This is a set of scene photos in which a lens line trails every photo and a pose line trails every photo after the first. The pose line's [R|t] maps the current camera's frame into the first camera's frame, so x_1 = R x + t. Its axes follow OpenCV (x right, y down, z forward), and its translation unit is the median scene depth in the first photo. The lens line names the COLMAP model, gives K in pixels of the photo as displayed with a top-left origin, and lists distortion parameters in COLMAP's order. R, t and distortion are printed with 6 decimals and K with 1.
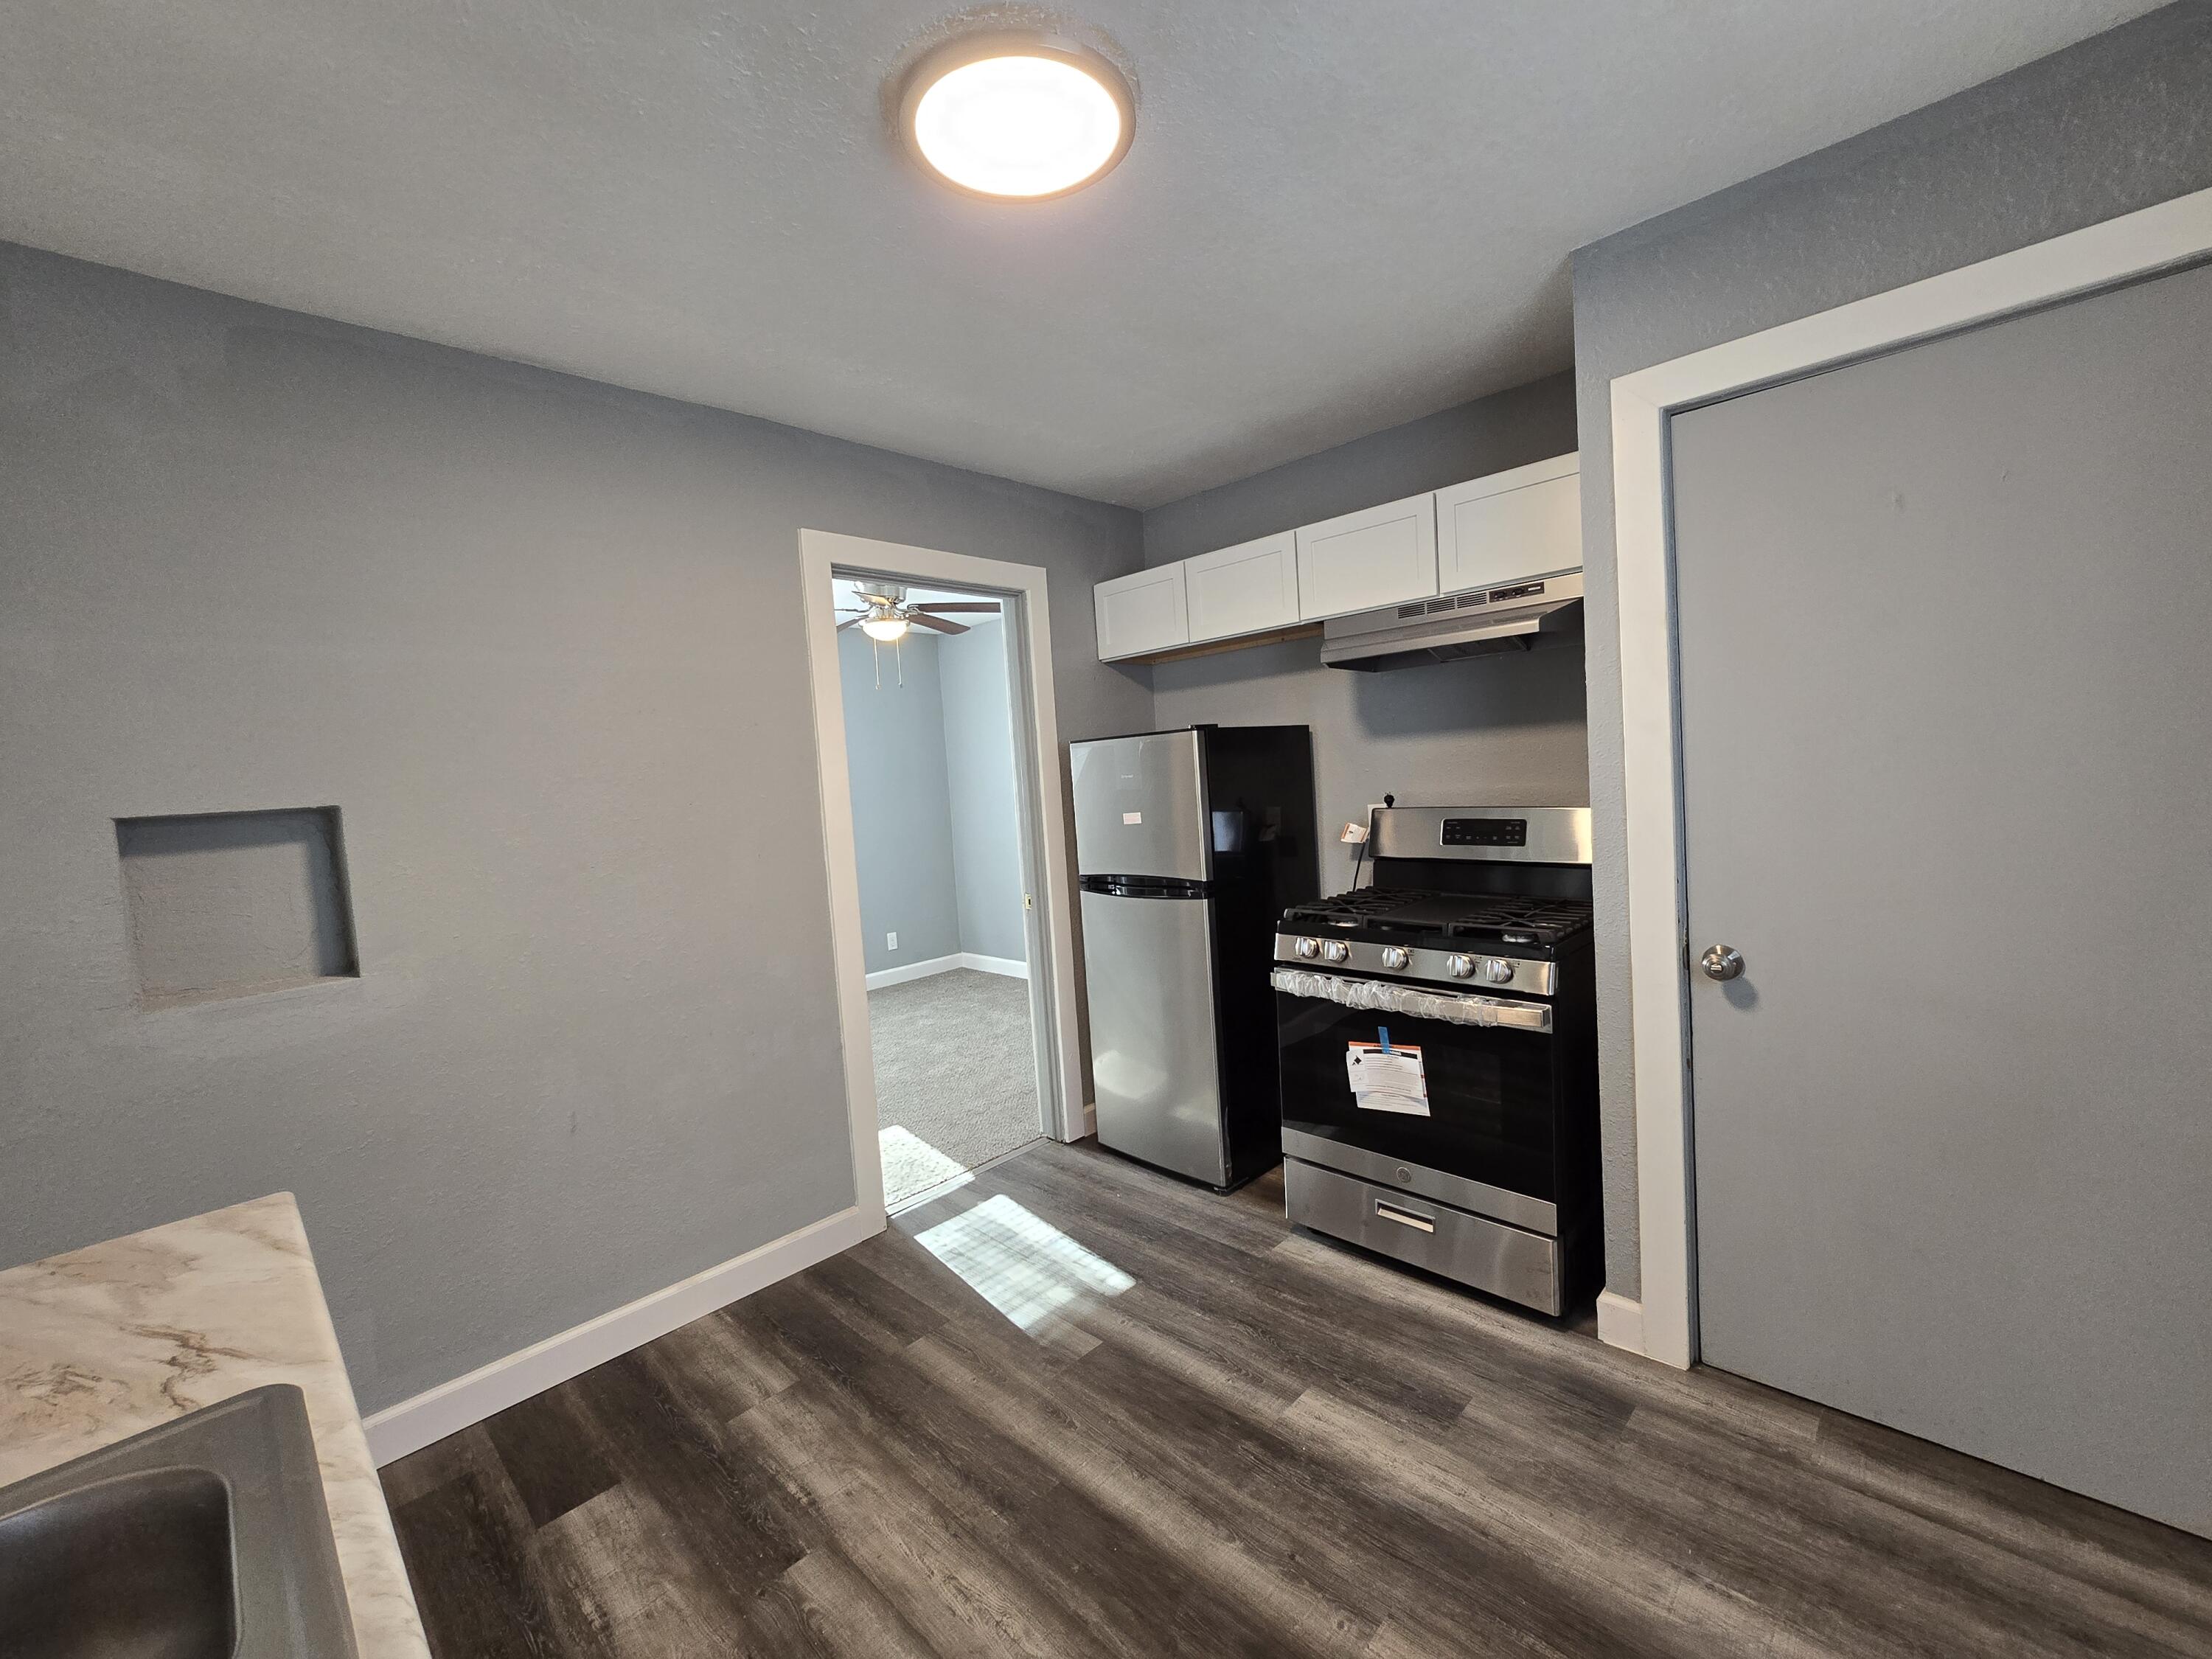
lens RADIAL K [[905.0, 0, 1109.4], [0, 905.0, 824.6], [0, 0, 1]] dist [0.000293, 0.000658]
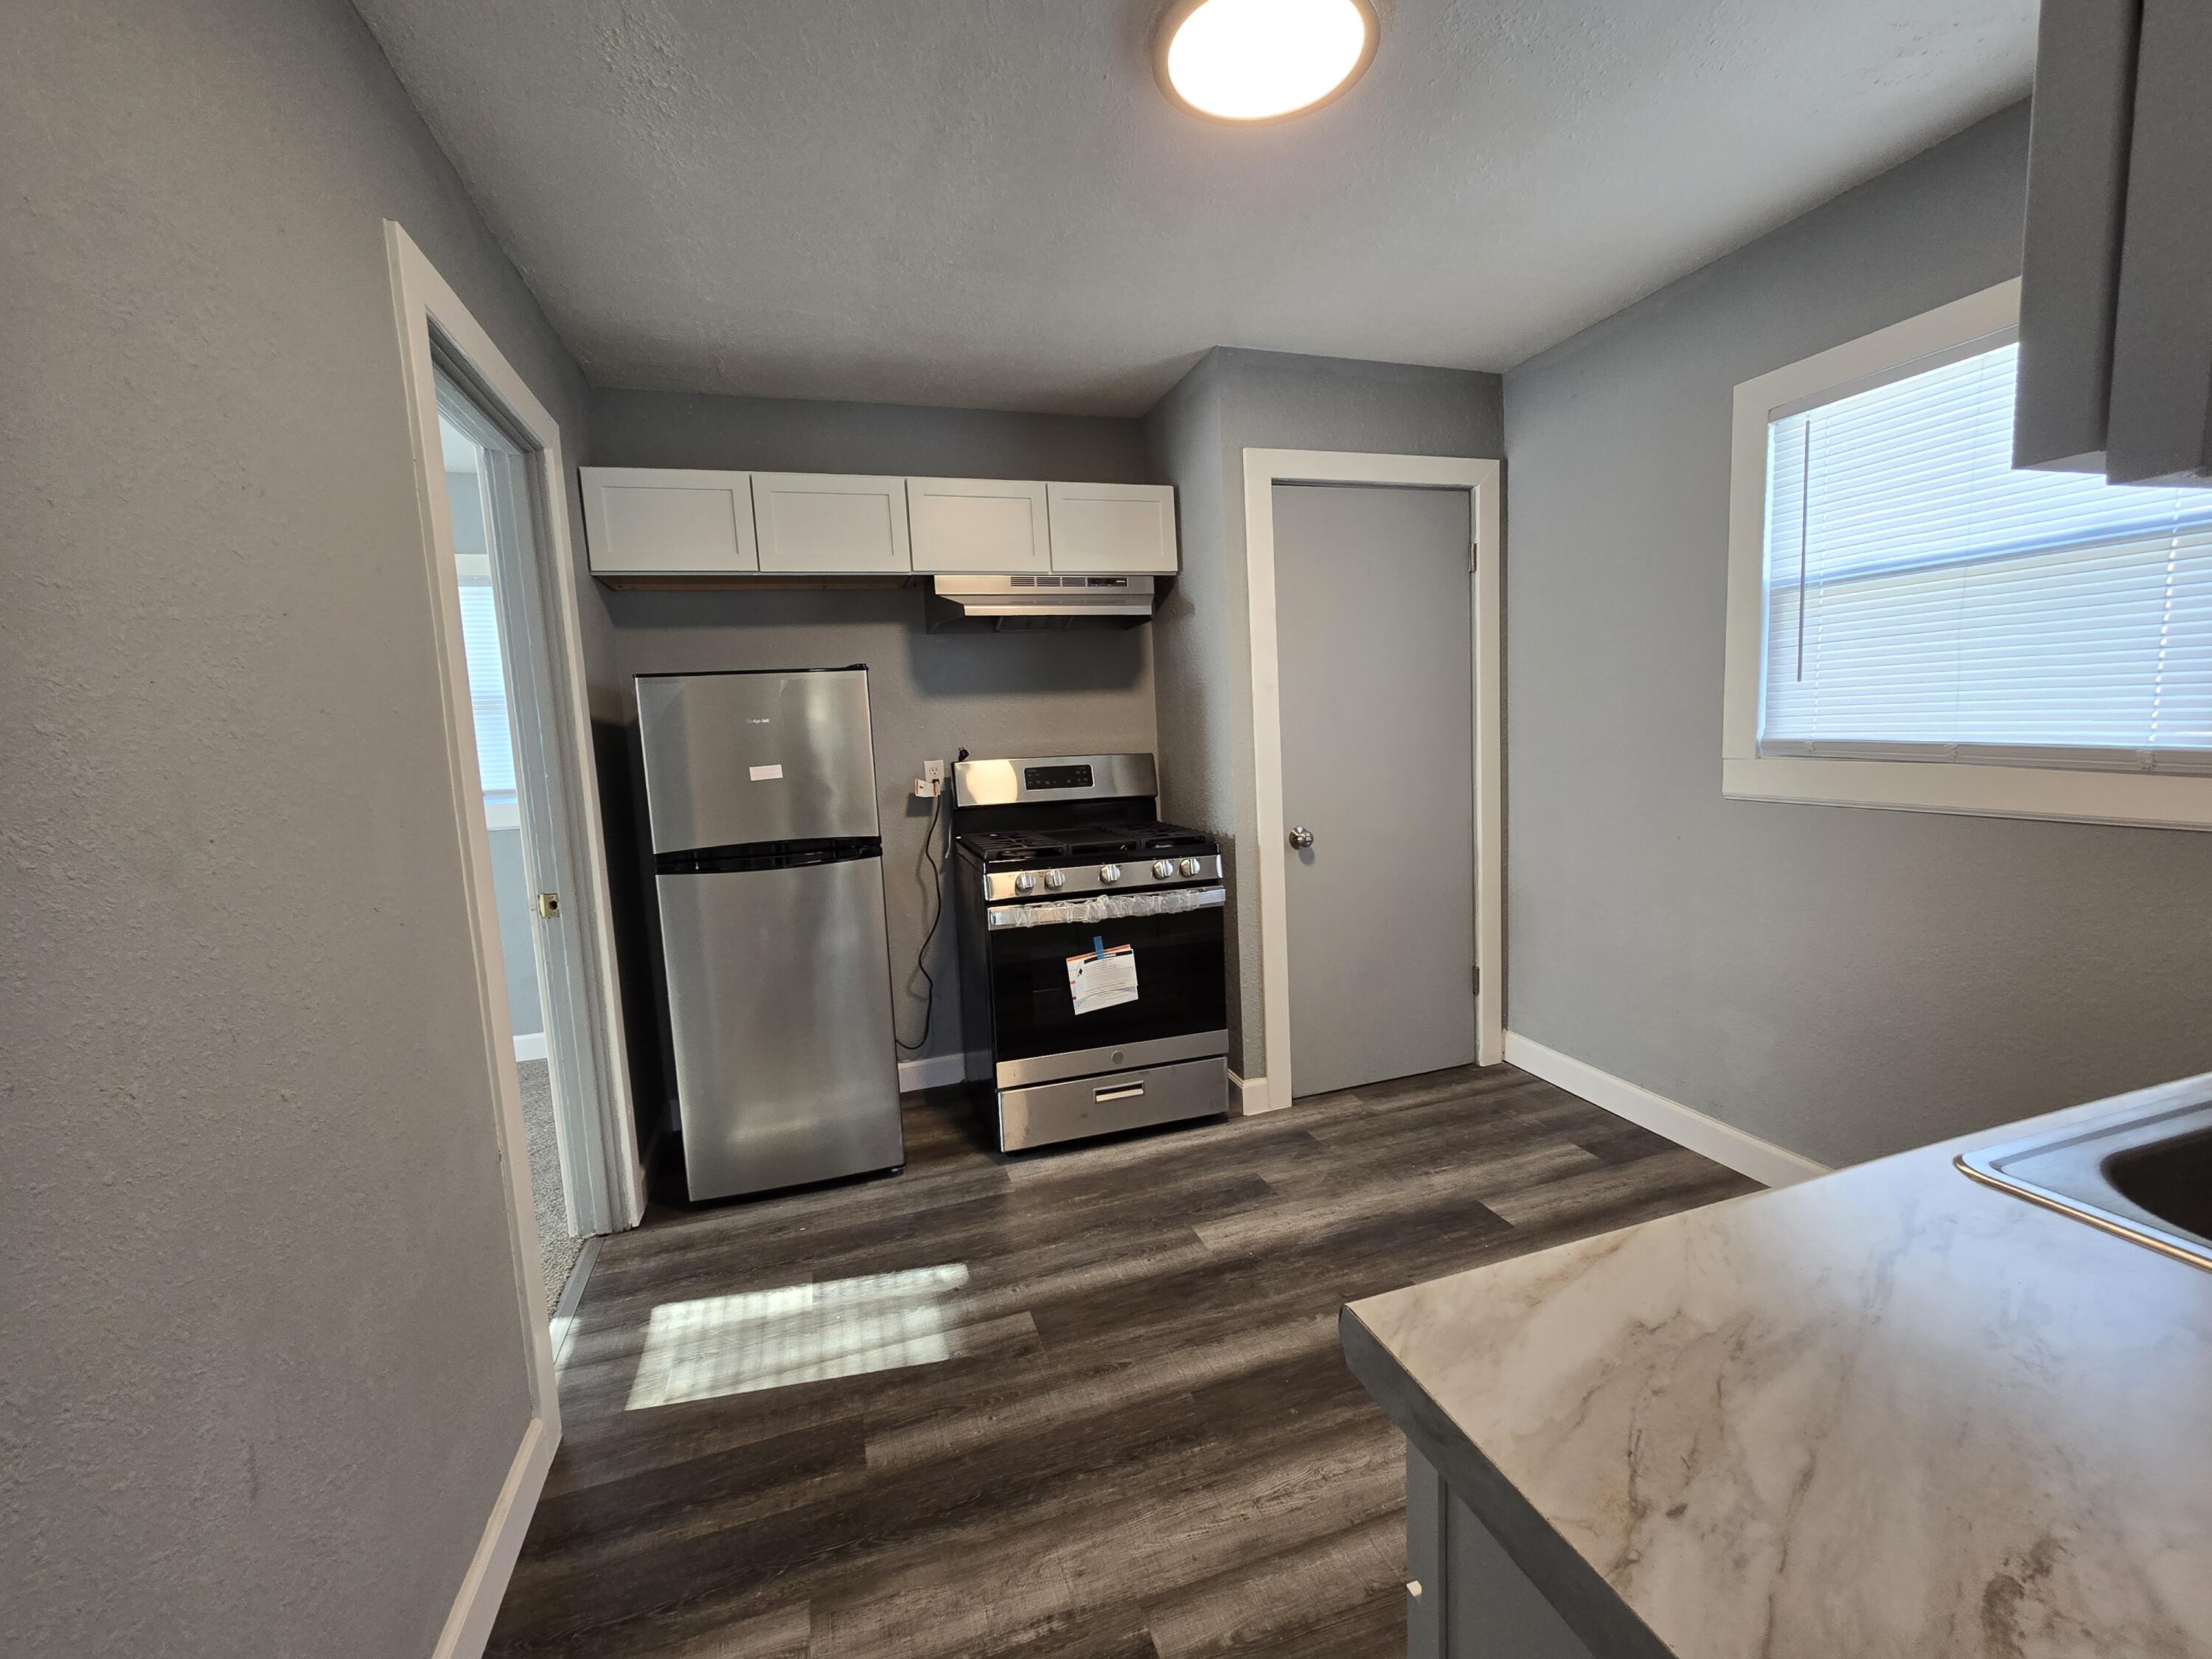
lens RADIAL K [[905.0, 0, 1109.4], [0, 905.0, 824.6], [0, 0, 1]] dist [0.000293, 0.000658]
pose [[0.471606, -0.052710, 0.880233, -0.769551], [0.071358, 0.997219, 0.021483, 0.062356], [-0.878917, 0.052680, 0.474056, 0.470546]]
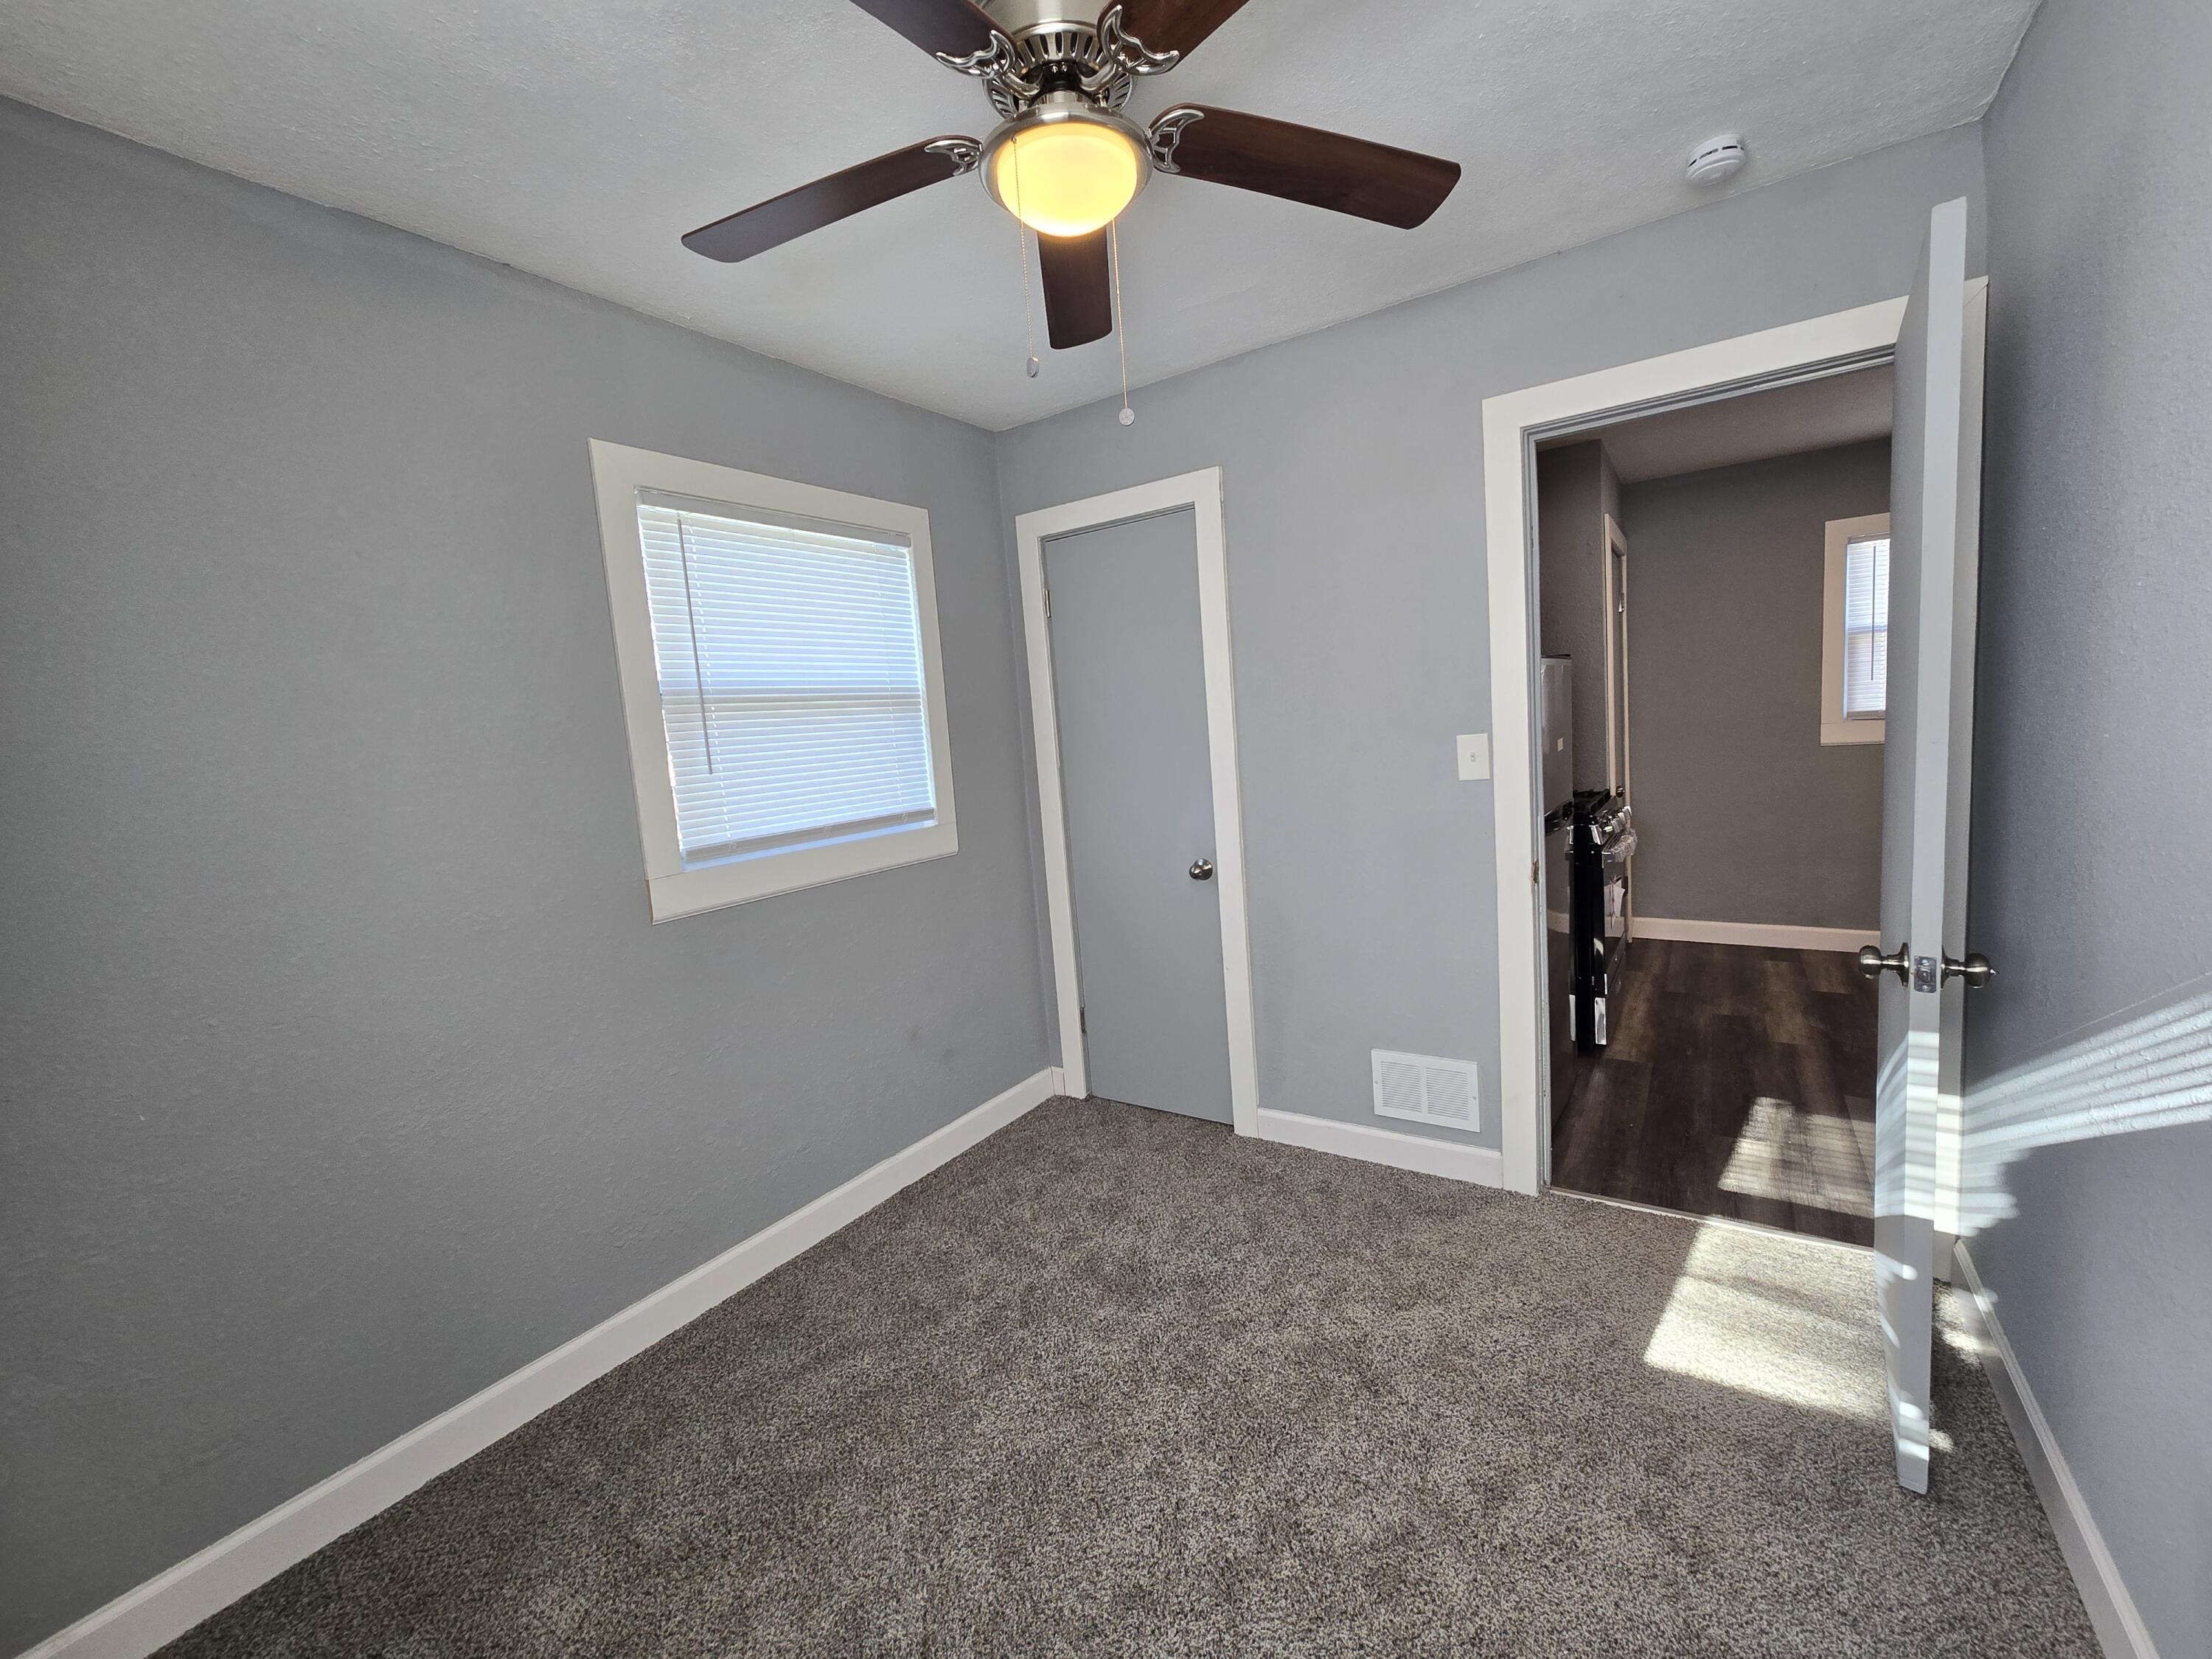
lens RADIAL K [[905.0, 0, 1109.4], [0, 905.0, 824.6], [0, 0, 1]] dist [0.000293, 0.000658]
pose [[-0.173097, -0.028331, 0.984497, -1.150678], [0.146615, 0.987708, 0.054202, -0.061009], [-0.973931, 0.153724, -0.166815, 2.264691]]
